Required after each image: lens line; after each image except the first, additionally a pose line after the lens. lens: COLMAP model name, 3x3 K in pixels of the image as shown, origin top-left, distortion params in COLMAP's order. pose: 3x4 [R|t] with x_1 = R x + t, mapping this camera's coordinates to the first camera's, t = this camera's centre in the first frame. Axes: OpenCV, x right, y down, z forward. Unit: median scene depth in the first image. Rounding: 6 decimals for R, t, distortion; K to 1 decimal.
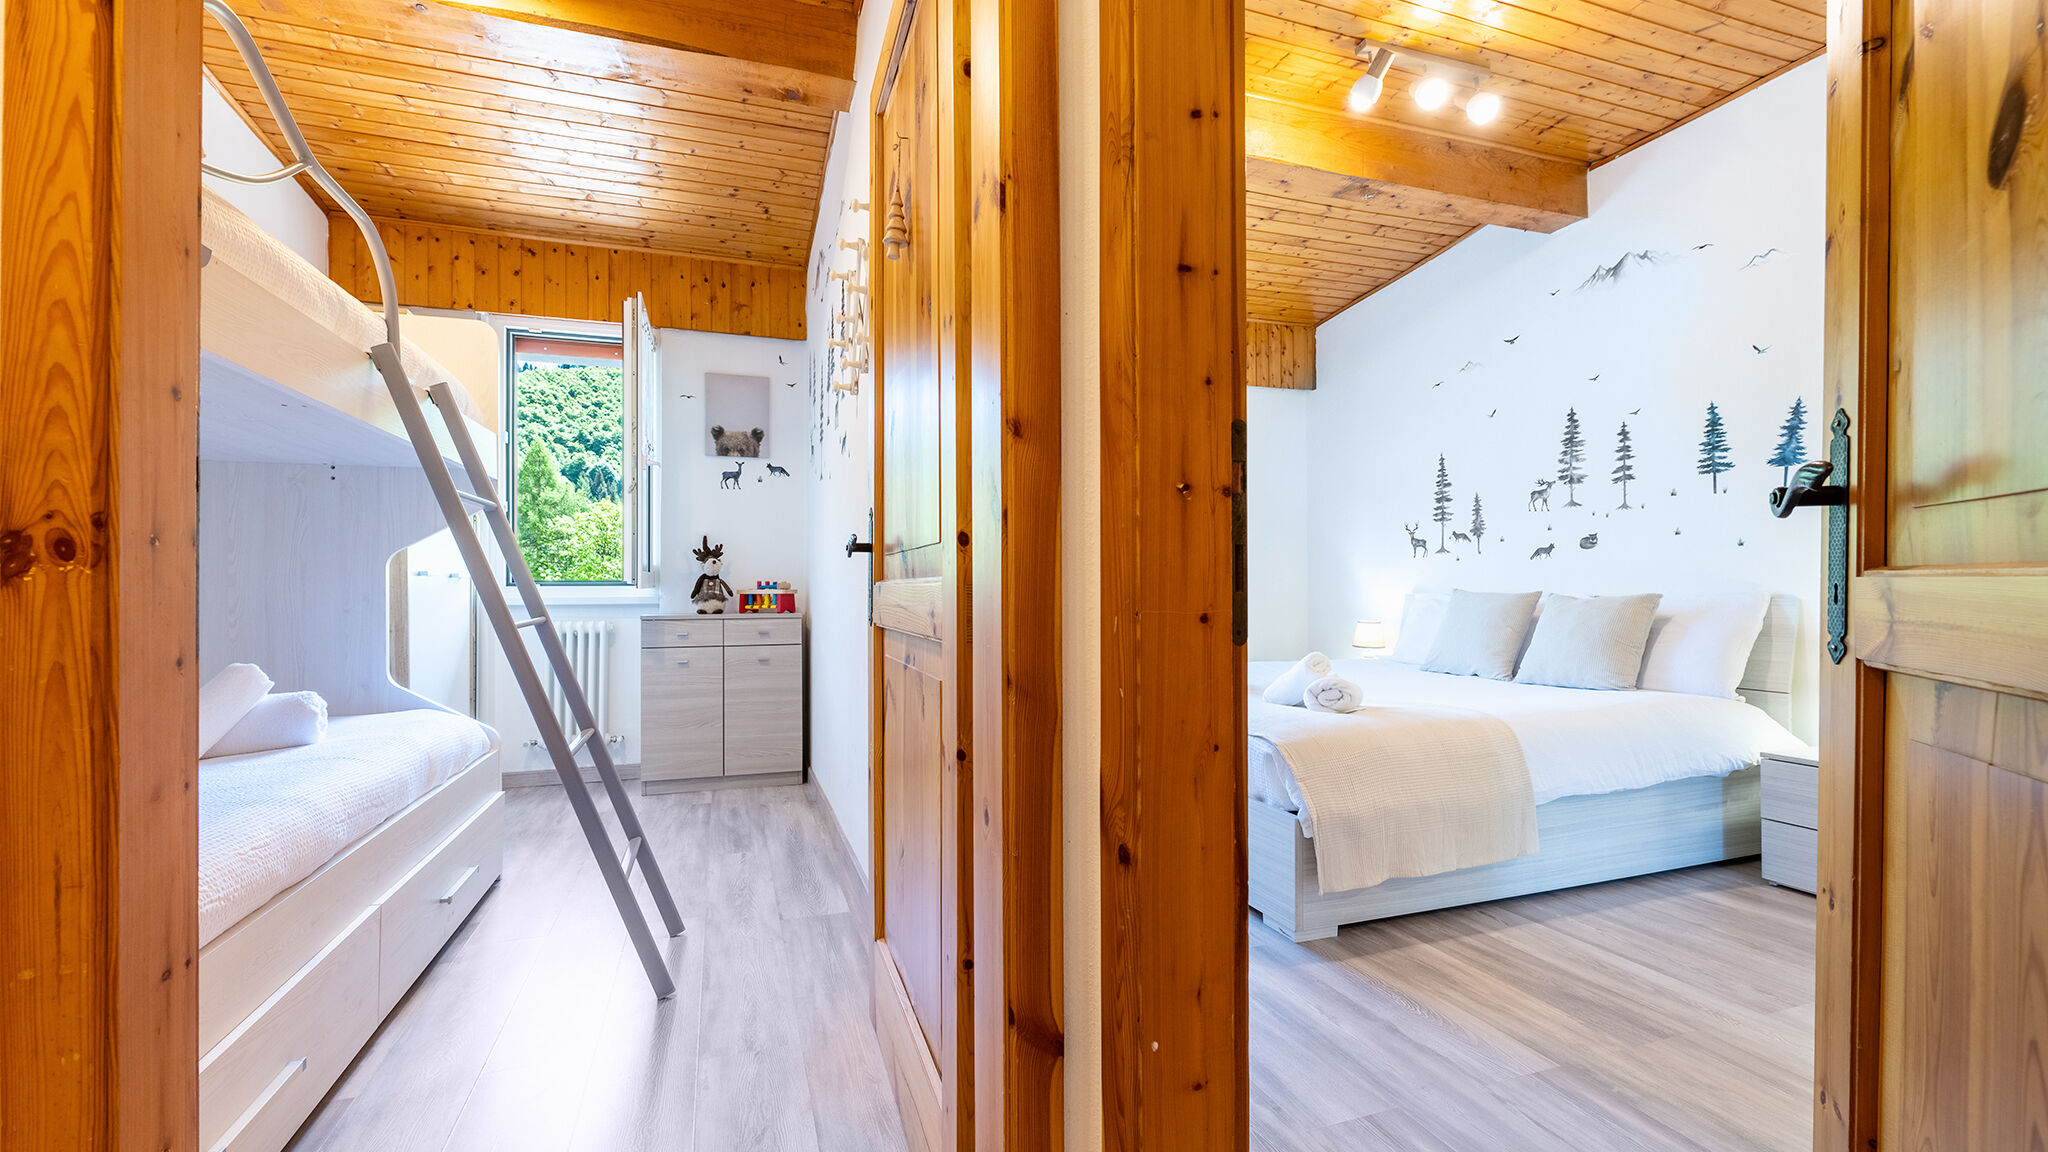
lens RADIAL K [[803.5, 0, 1020.8], [0, 803.5, 592.2], [0, 0, 1]] dist [0.002483, -0.001539]
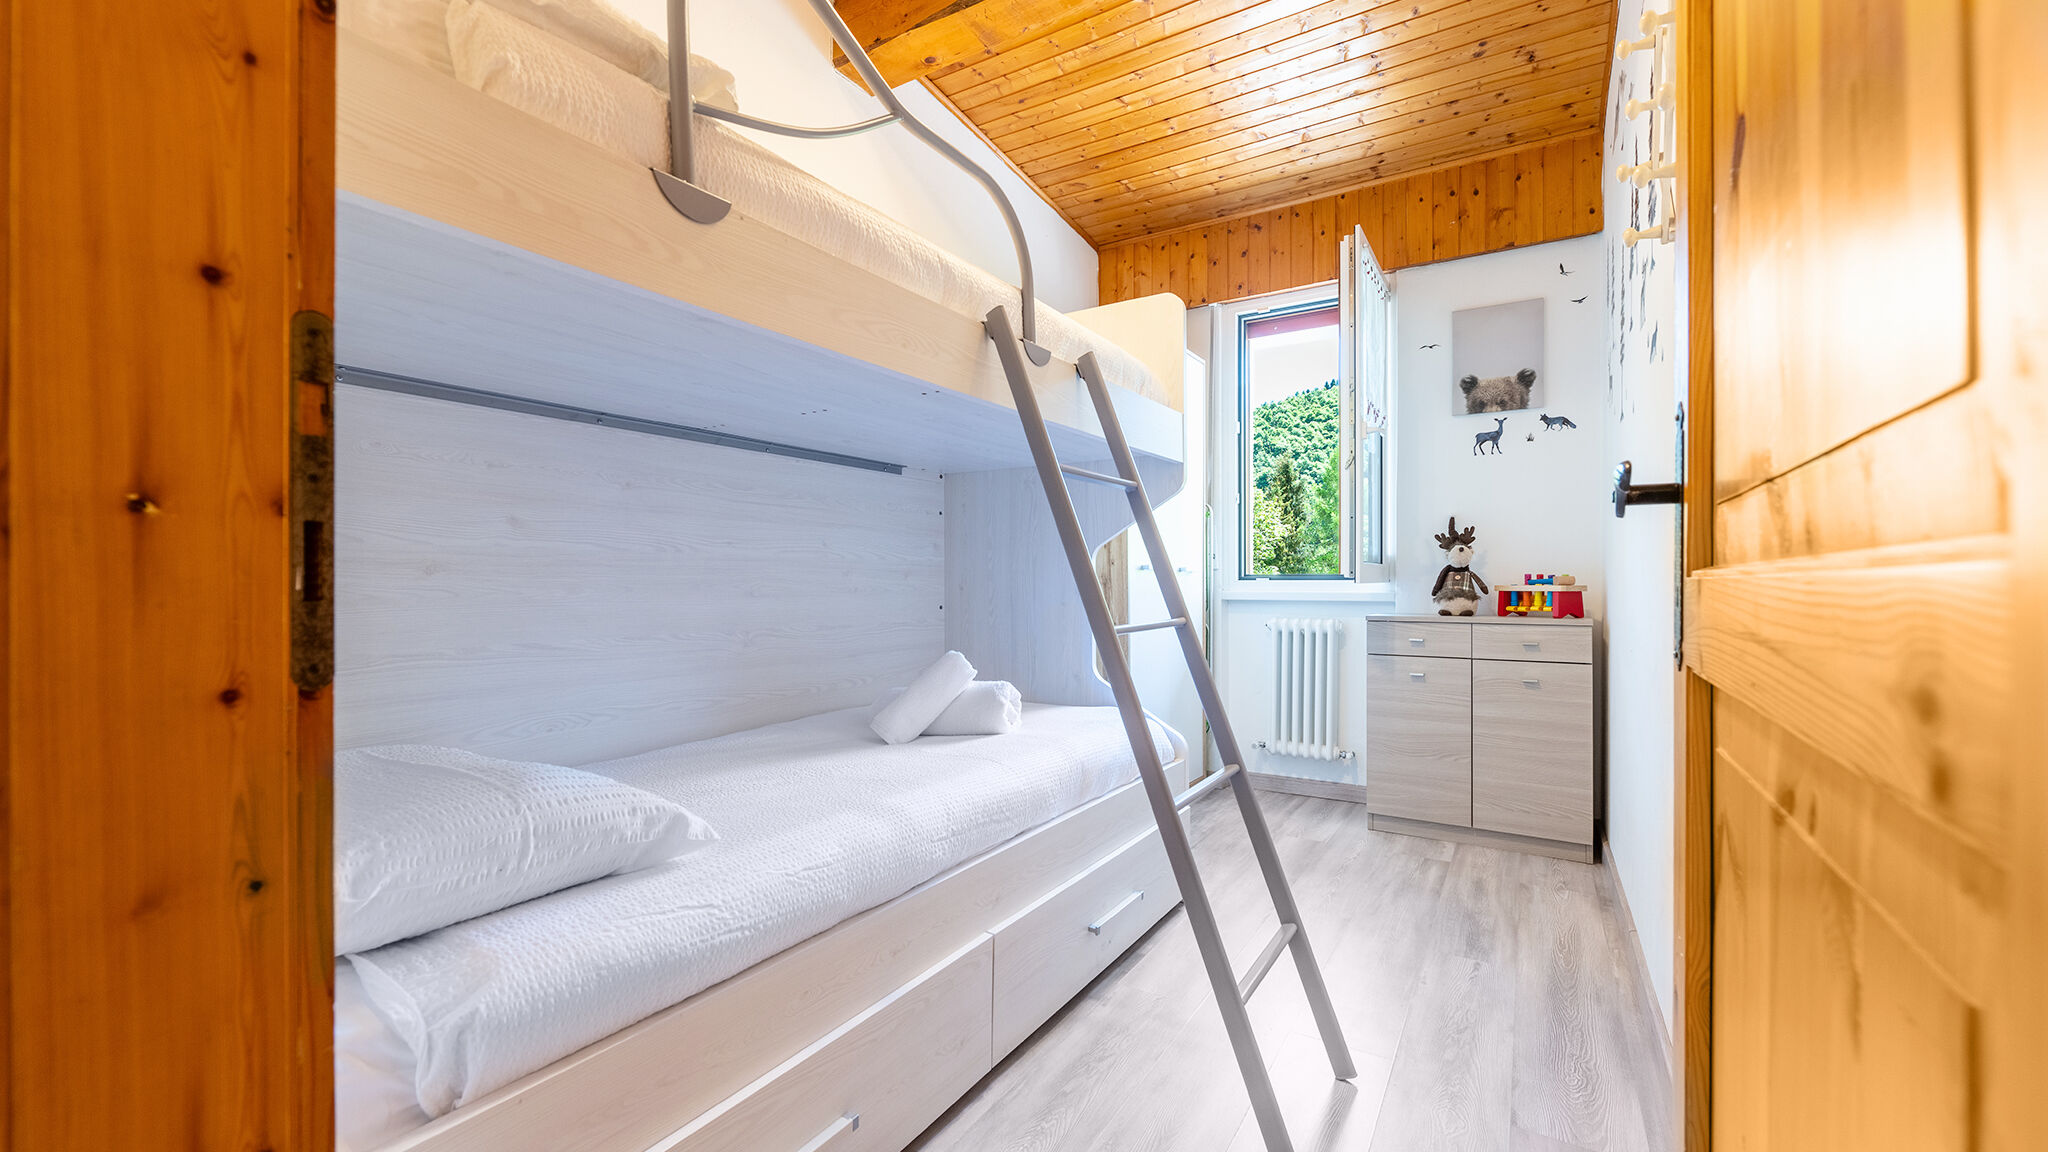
lens RADIAL K [[803.5, 0, 1036.4], [0, 803.5, 579.4], [0, 0, 1]] dist [0.002483, -0.001539]
pose [[0.620968, 0.000351, -0.783835, -0.030919], [-0.007677, 0.999955, -0.005635, -0.001469], [0.783798, 0.009517, 0.620943, 0.233996]]
